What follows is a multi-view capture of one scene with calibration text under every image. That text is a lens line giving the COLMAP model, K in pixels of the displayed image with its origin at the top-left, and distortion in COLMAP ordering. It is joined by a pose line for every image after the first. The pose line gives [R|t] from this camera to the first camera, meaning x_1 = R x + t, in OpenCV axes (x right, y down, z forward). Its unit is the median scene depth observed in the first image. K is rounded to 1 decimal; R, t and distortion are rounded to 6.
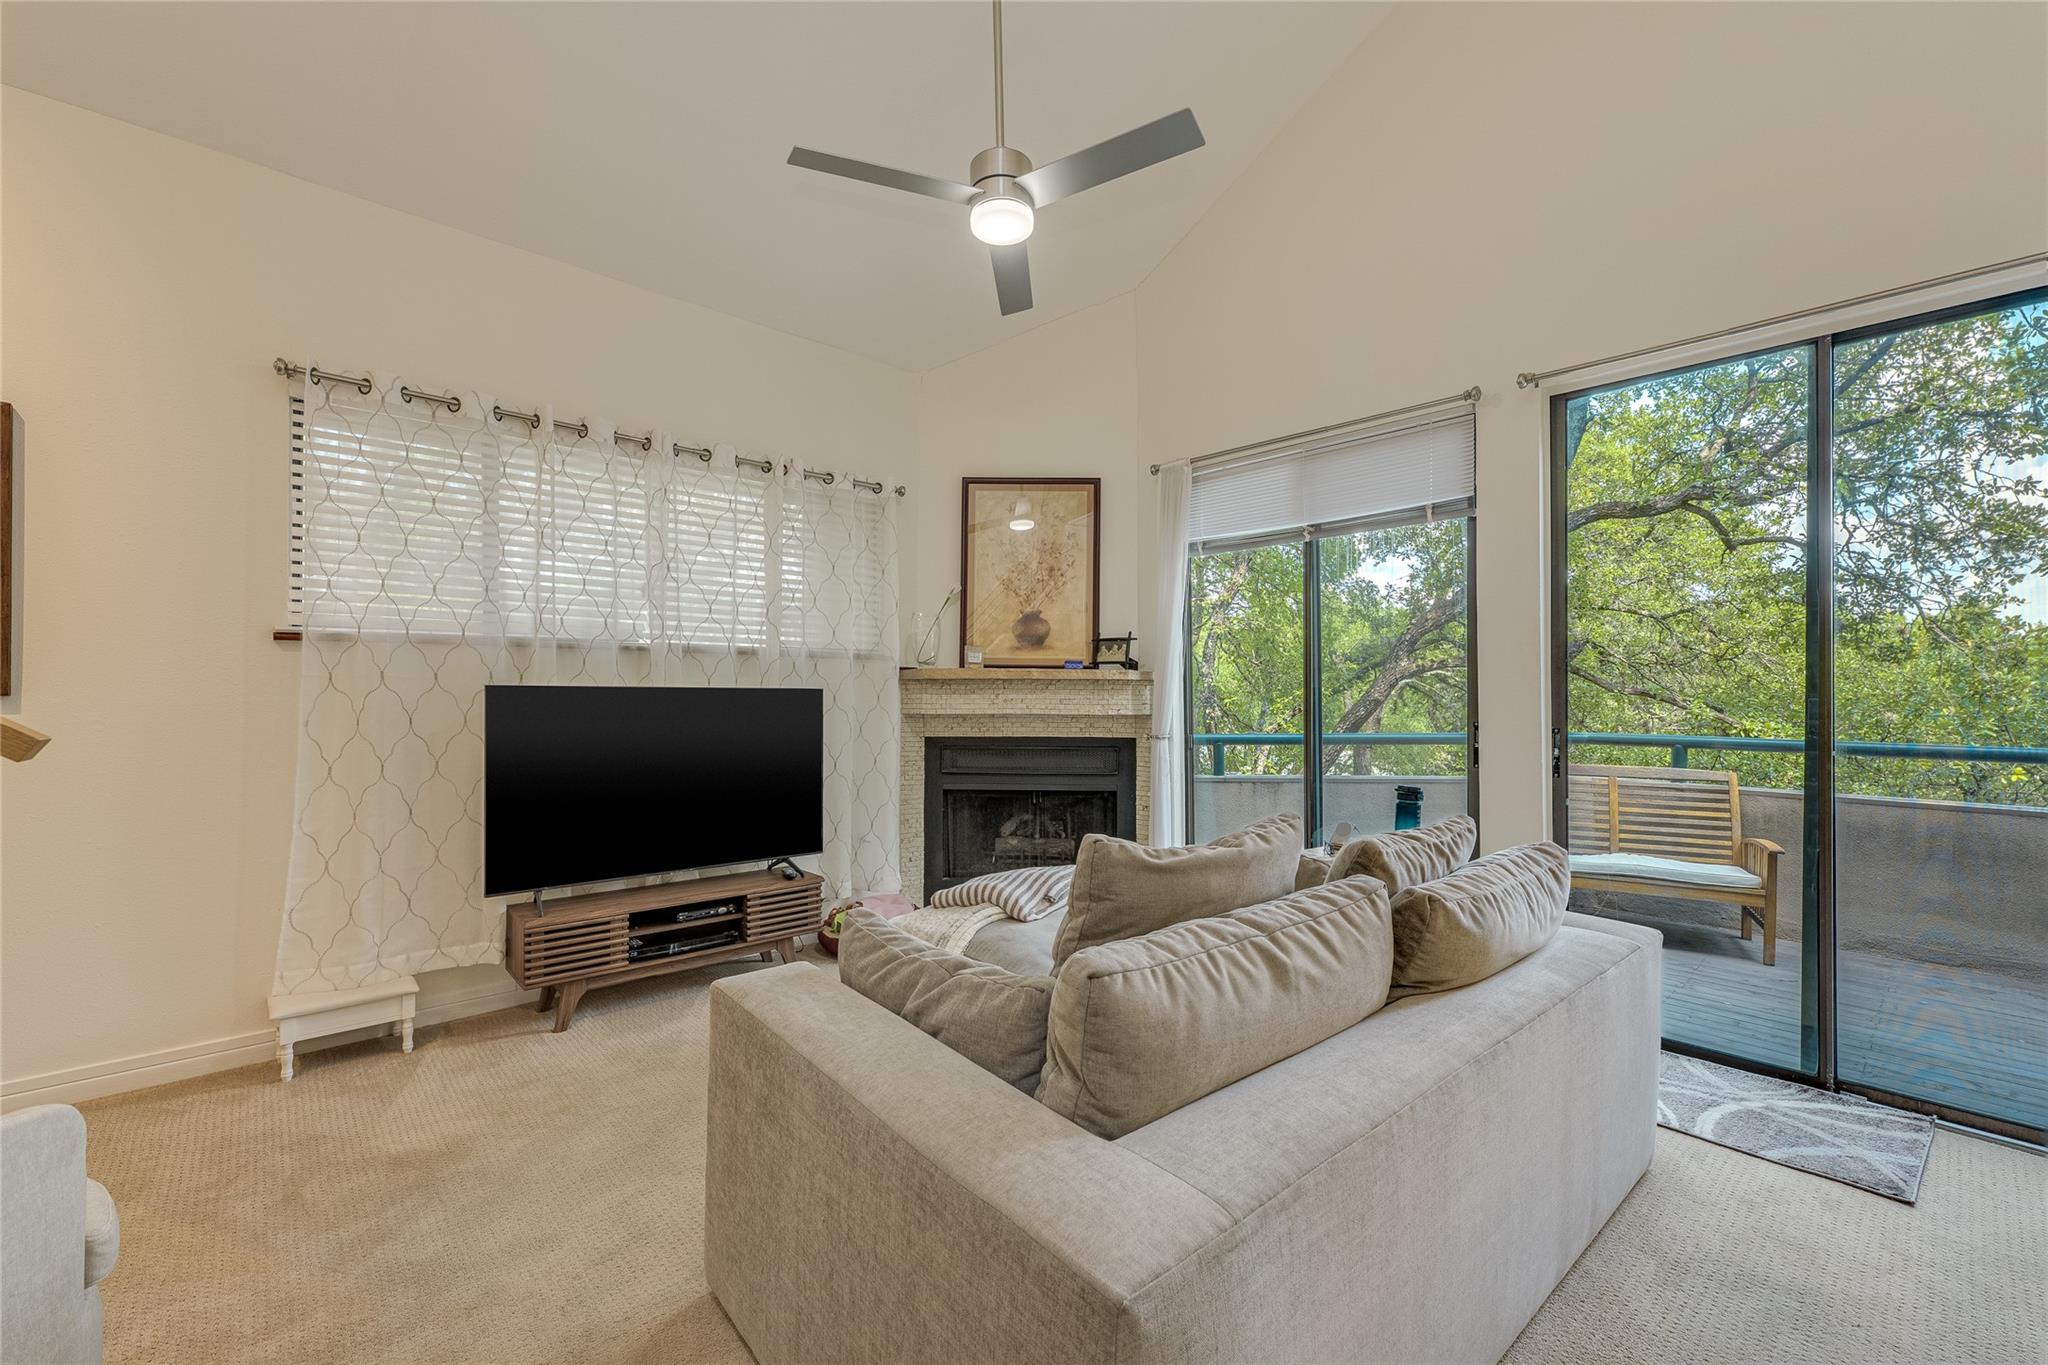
lens RADIAL K [[839.3, 0, 1016.8], [0, 839.3, 694.1], [0, 0, 1]] dist [0.000015, -0.000526]
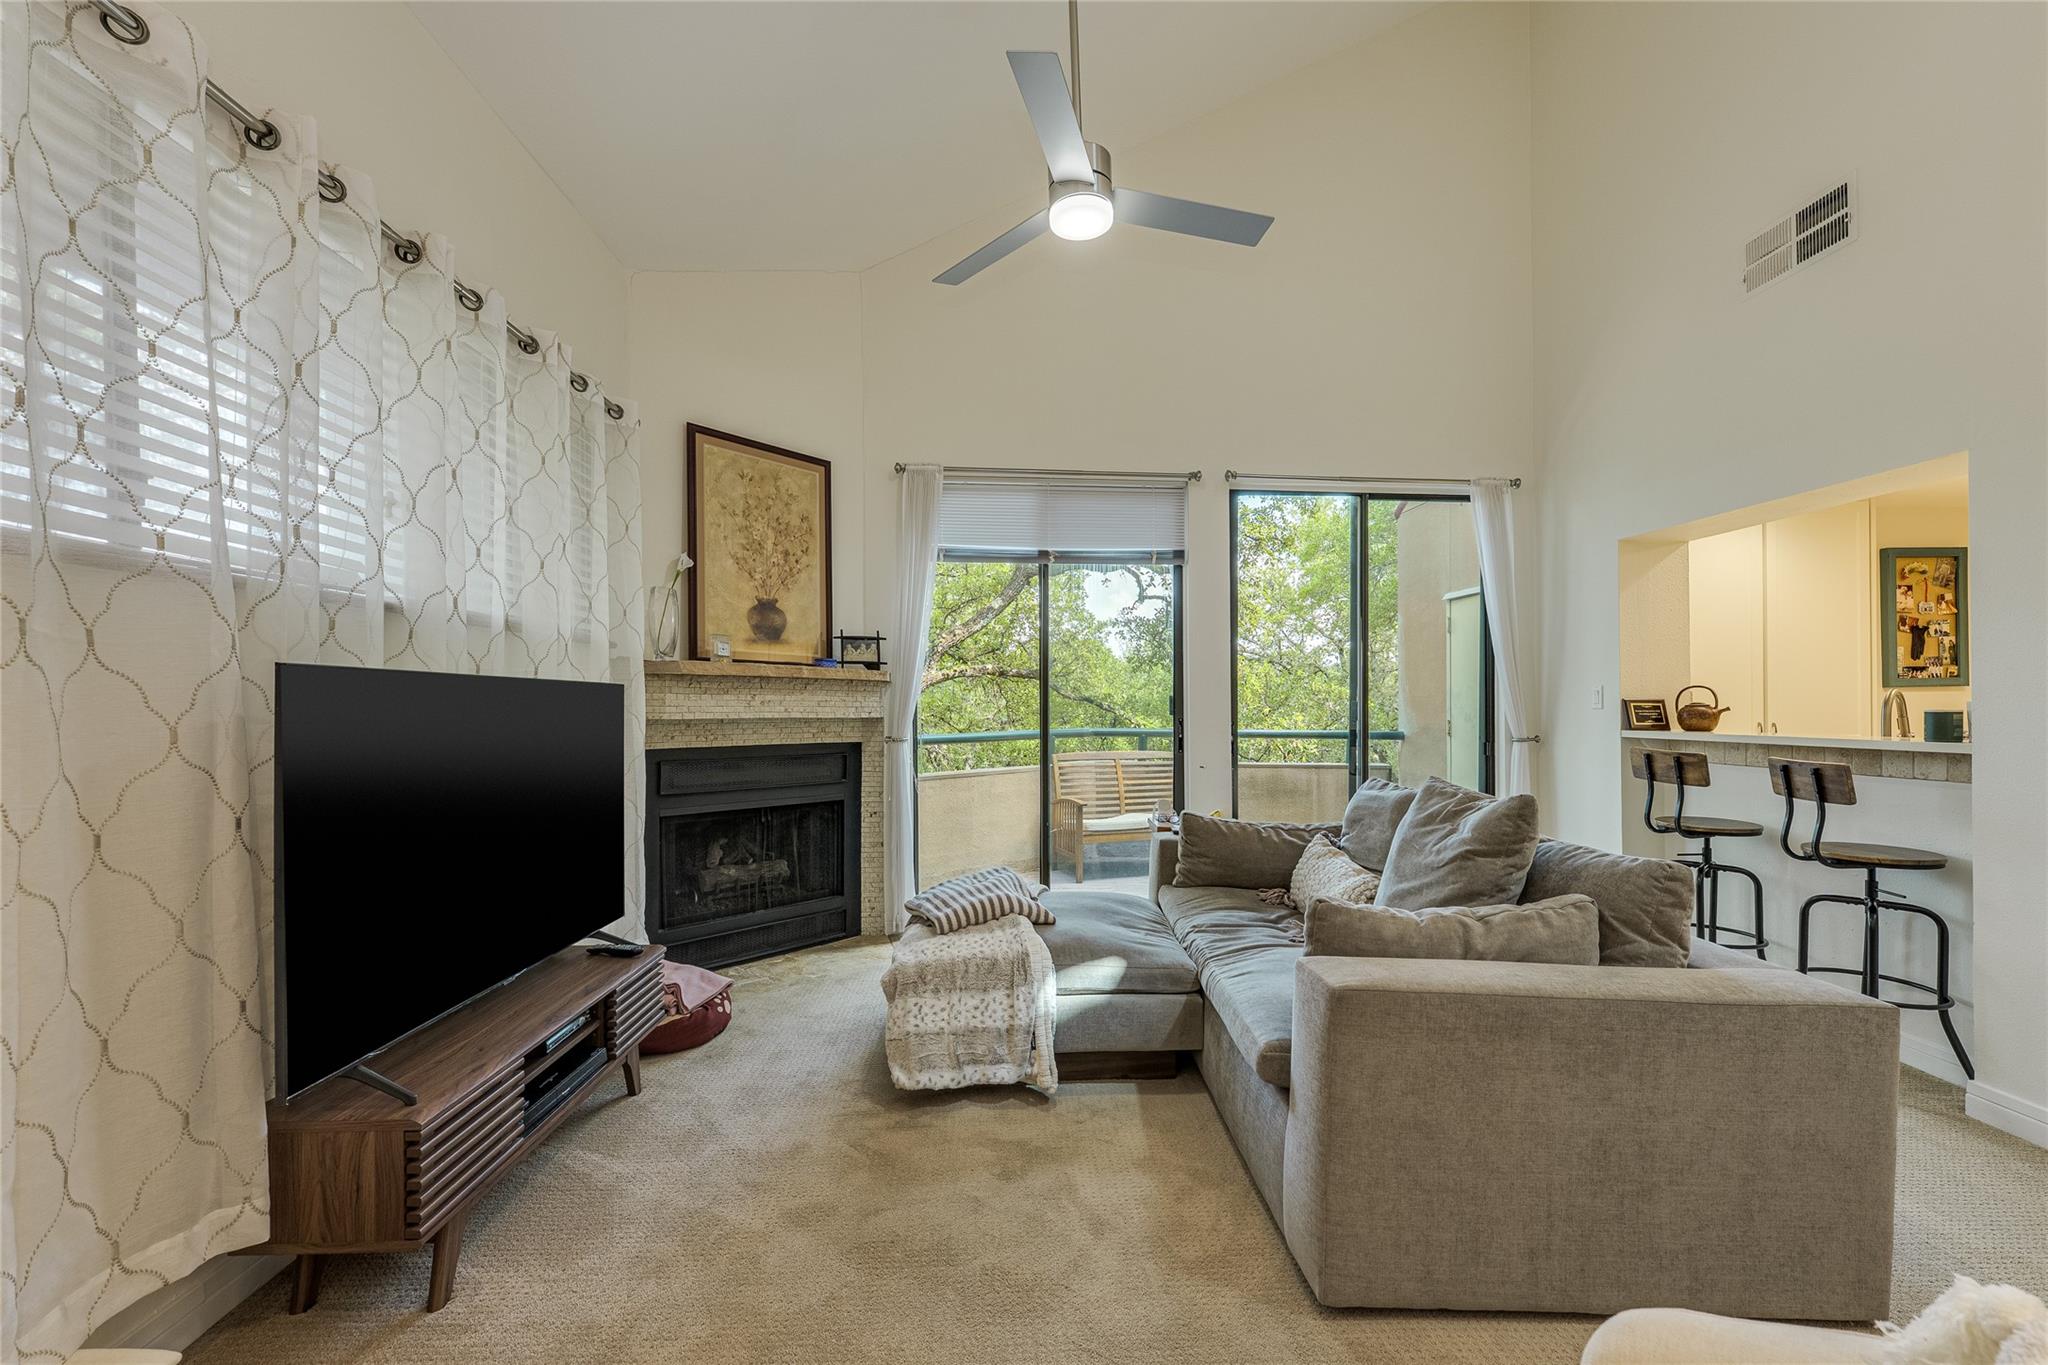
lens RADIAL K [[851.3, 0, 1024.8], [0, 851.3, 703.3], [0, 0, 1]] dist [0.008081, 0.000001]
pose [[0.636353, 0.002837, 0.771393, -0.500872], [-0.004345, 0.999991, -0.000093, 0.007449], [-0.771386, -0.003293, 0.636359, 0.246086]]
